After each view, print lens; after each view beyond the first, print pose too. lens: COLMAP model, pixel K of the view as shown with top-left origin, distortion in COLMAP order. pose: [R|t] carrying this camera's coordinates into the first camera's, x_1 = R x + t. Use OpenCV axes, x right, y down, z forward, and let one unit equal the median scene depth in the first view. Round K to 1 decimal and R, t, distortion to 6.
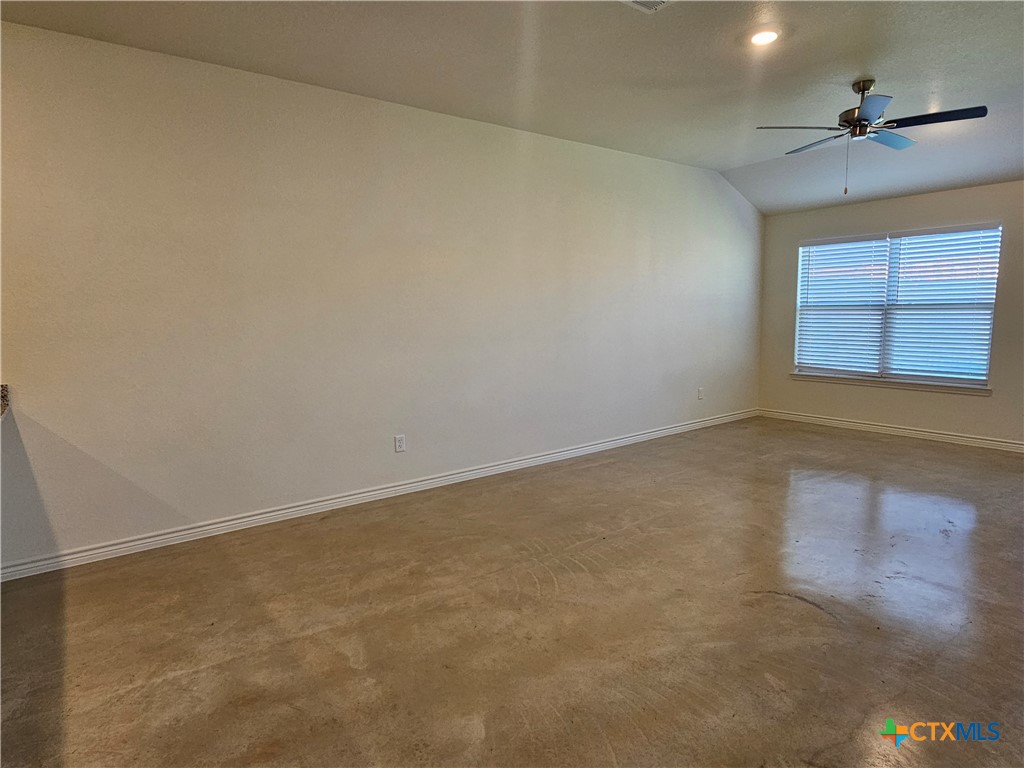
lens RADIAL K [[588.1, 0, 507.2], [0, 588.1, 383.8], [0, 0, 1]] dist [-0.002913, -0.001364]
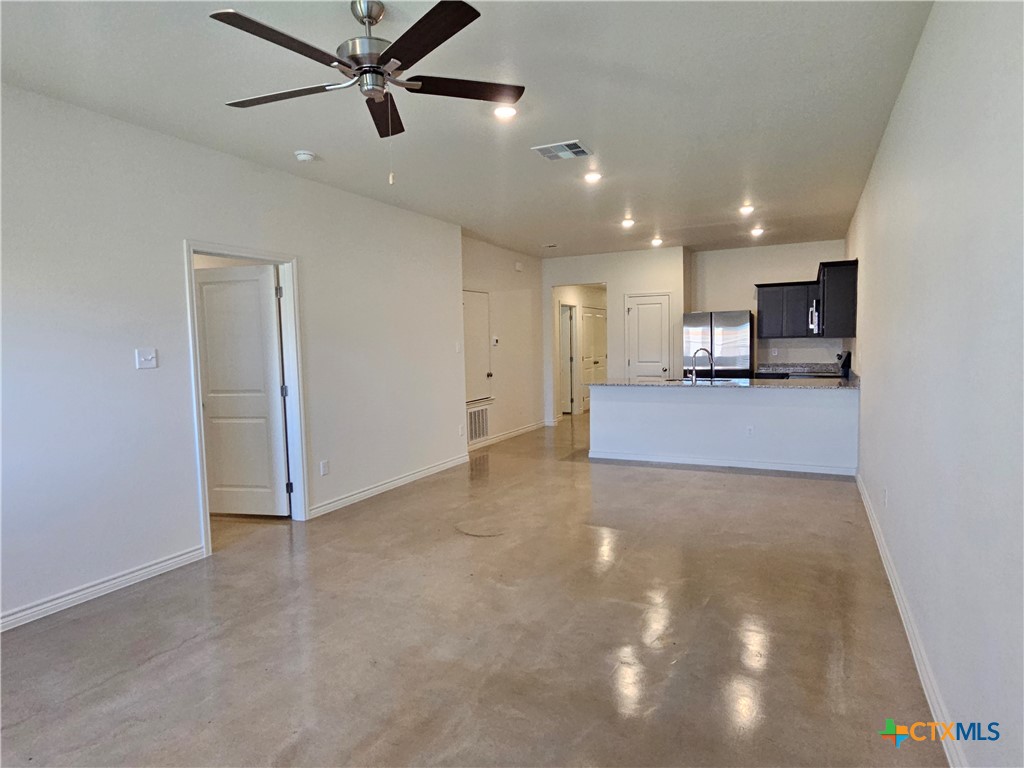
lens RADIAL K [[591.0, 0, 508.0], [0, 591.0, 383.8], [0, 0, 1]] dist [-0.011747, -0.002614]
pose [[-0.897204, 0.068004, -0.436350, 0.501338], [-0.018885, 0.981261, 0.191758, -0.159128], [0.441213, 0.180286, -0.879106, 1.090332]]
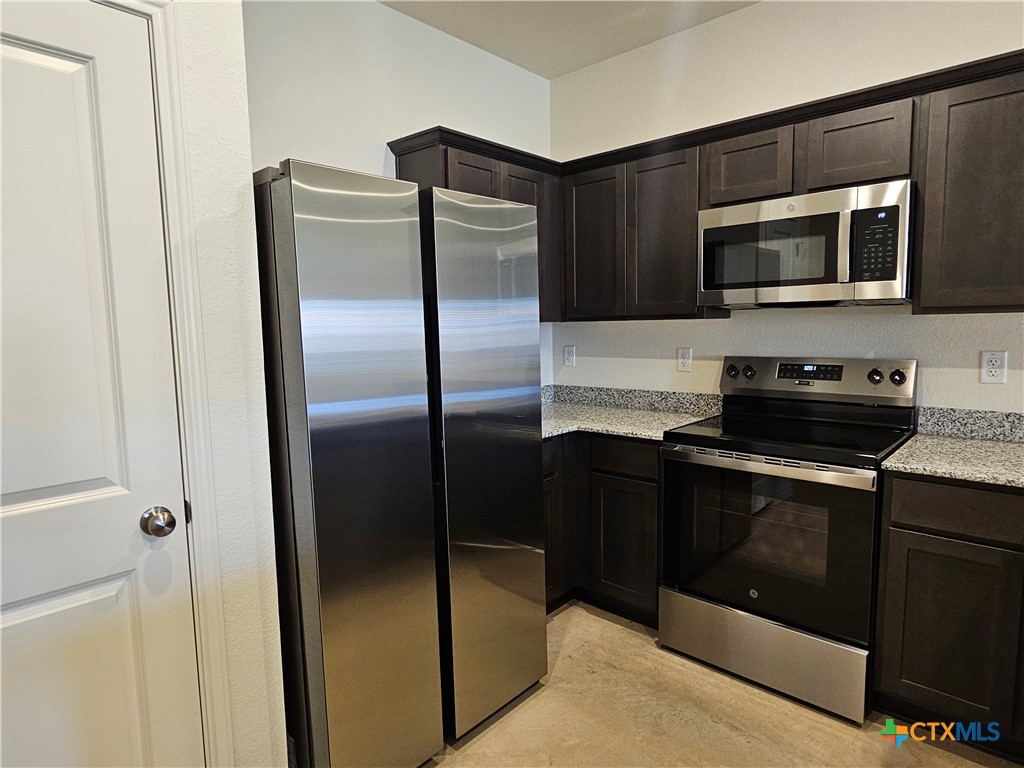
lens RADIAL K [[586.7, 0, 505.4], [0, 586.7, 381.0], [0, 0, 1]] dist [-0.003674, 0.000829]
pose [[0.177560, 0.110449, -0.977892, -0.286222], [-0.106265, 0.990024, 0.092524, -0.000738], [0.978356, 0.087487, 0.187525, 0.007780]]
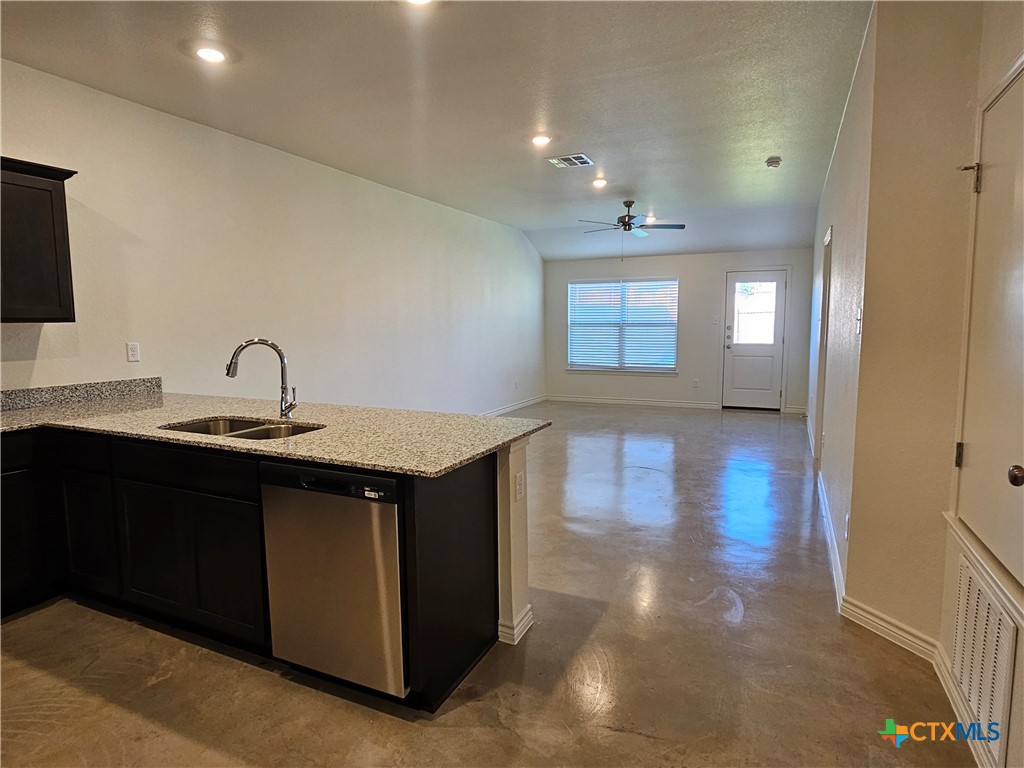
lens RADIAL K [[586.7, 0, 505.4], [0, 586.7, 381.0], [0, 0, 1]] dist [-0.003674, 0.000829]
pose [[0.887197, -0.034656, 0.460088, -0.386958], [0.049075, 0.998606, -0.019411, 0.039100], [-0.458774, 0.039800, 0.887661, -0.276521]]
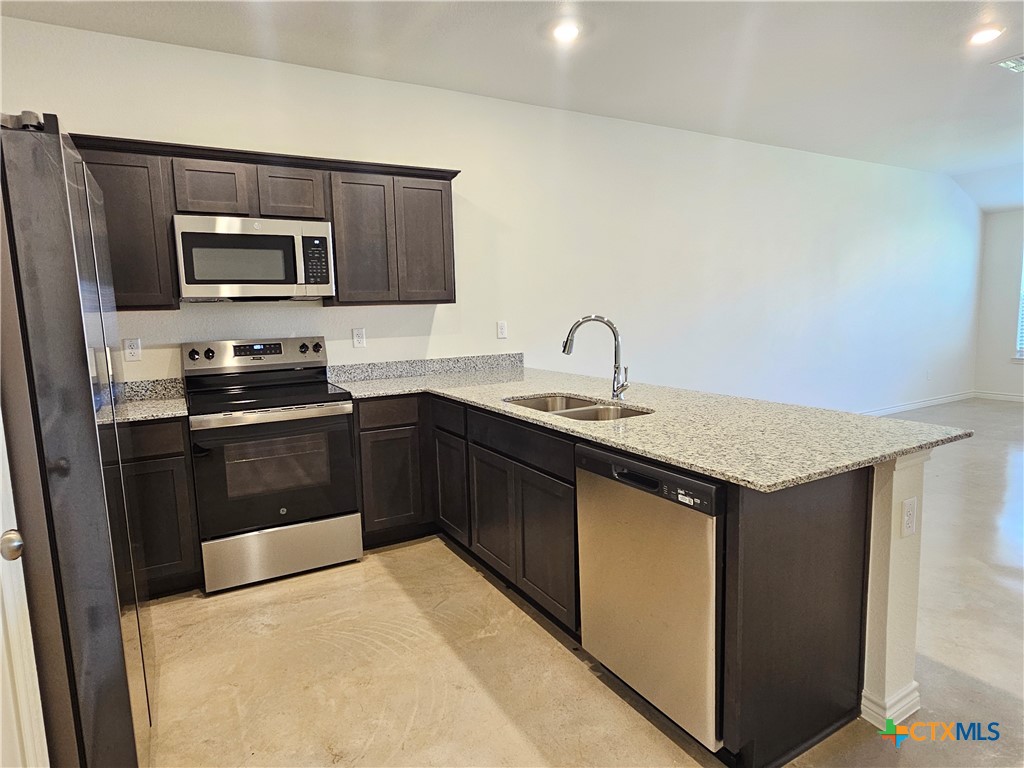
lens RADIAL K [[586.7, 0, 505.4], [0, 586.7, 381.0], [0, 0, 1]] dist [-0.003674, 0.000829]
pose [[0.991033, 0.006239, -0.133469, -0.351771], [-0.006477, 0.999978, -0.001342, 0.038342], [0.133458, 0.002195, 0.991052, -0.229854]]
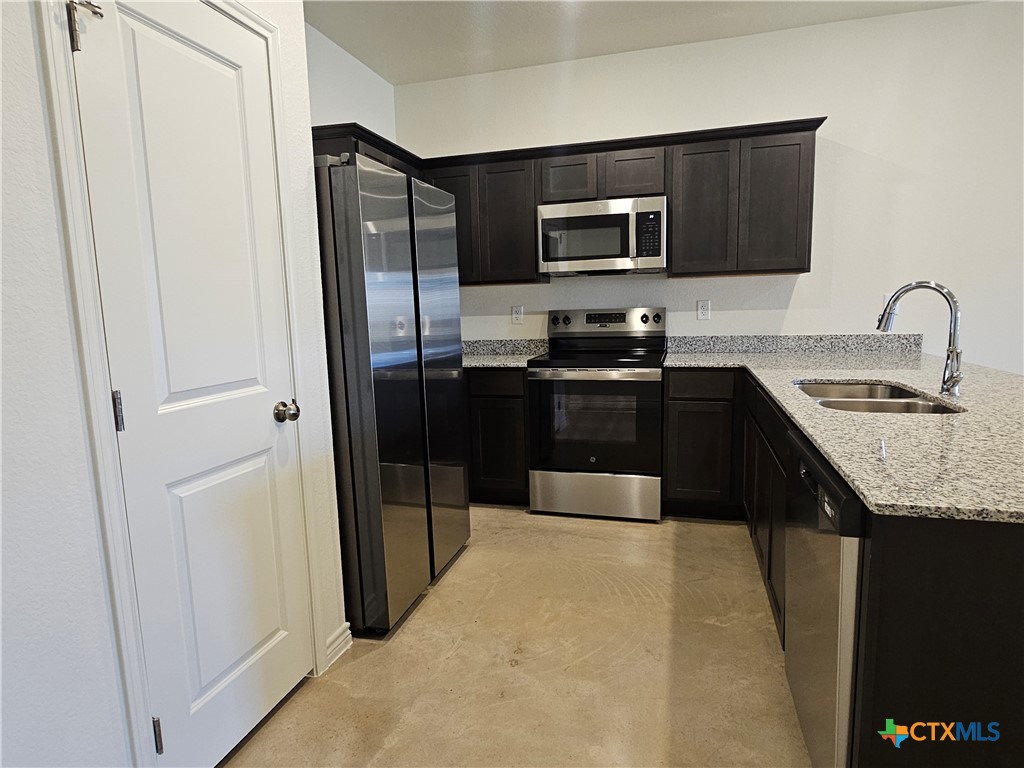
lens RADIAL K [[586.7, 0, 505.4], [0, 586.7, 381.0], [0, 0, 1]] dist [-0.003674, 0.000829]
pose [[0.596759, 0.106863, -0.795273, -0.210376], [-0.082842, 0.994001, 0.071404, 0.040632], [0.798133, 0.023271, 0.602032, -0.171712]]
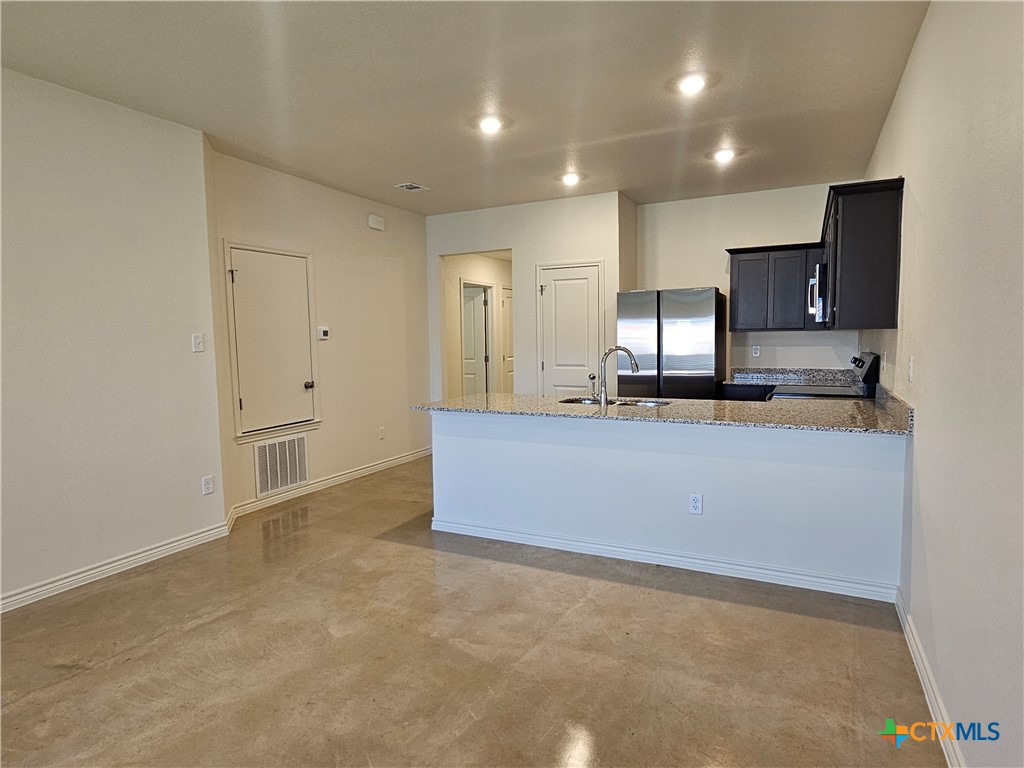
lens RADIAL K [[588.1, 0, 507.2], [0, 588.1, 383.8], [0, 0, 1]] dist [-0.002913, -0.001364]
pose [[-0.897599, 0.067505, -0.435613, 0.051431], [-0.024799, 0.978907, 0.202797, -0.102750], [0.440114, 0.192833, -0.876992, 0.757723]]
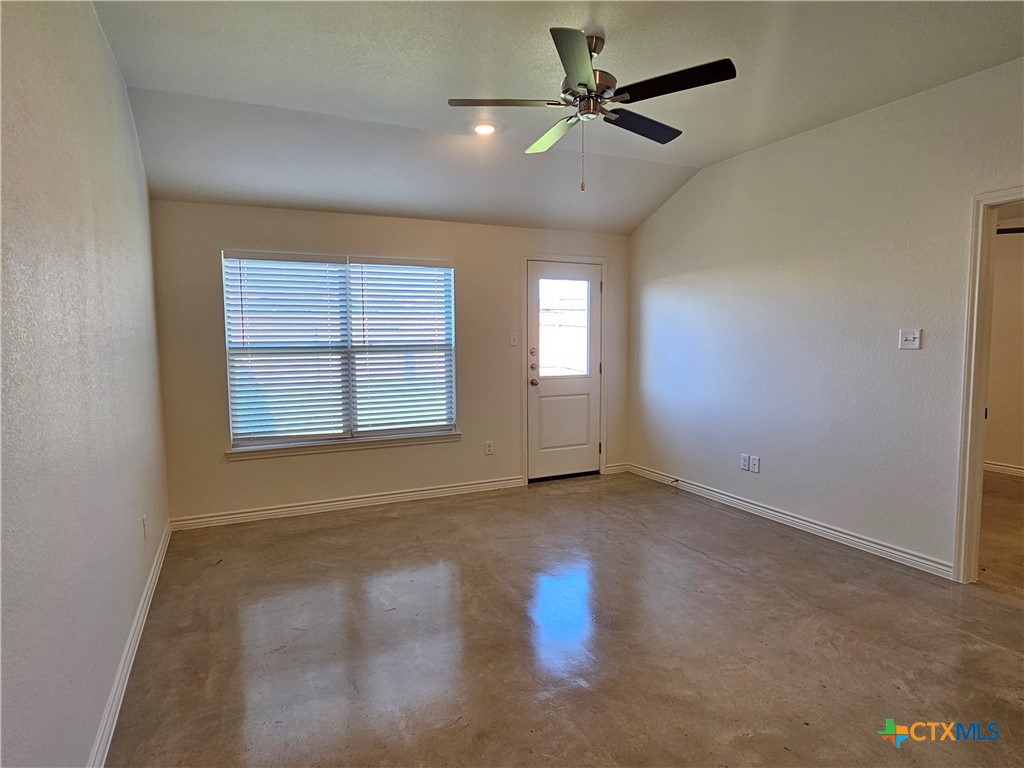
lens RADIAL K [[591.0, 0, 508.0], [0, 591.0, 383.8], [0, 0, 1]] dist [-0.011747, -0.002614]
pose [[0.203010, -0.062497, 0.977180, -0.091949], [0.128703, 0.991006, 0.036643, -0.088679], [-0.970681, 0.118327, 0.209228, 0.649522]]
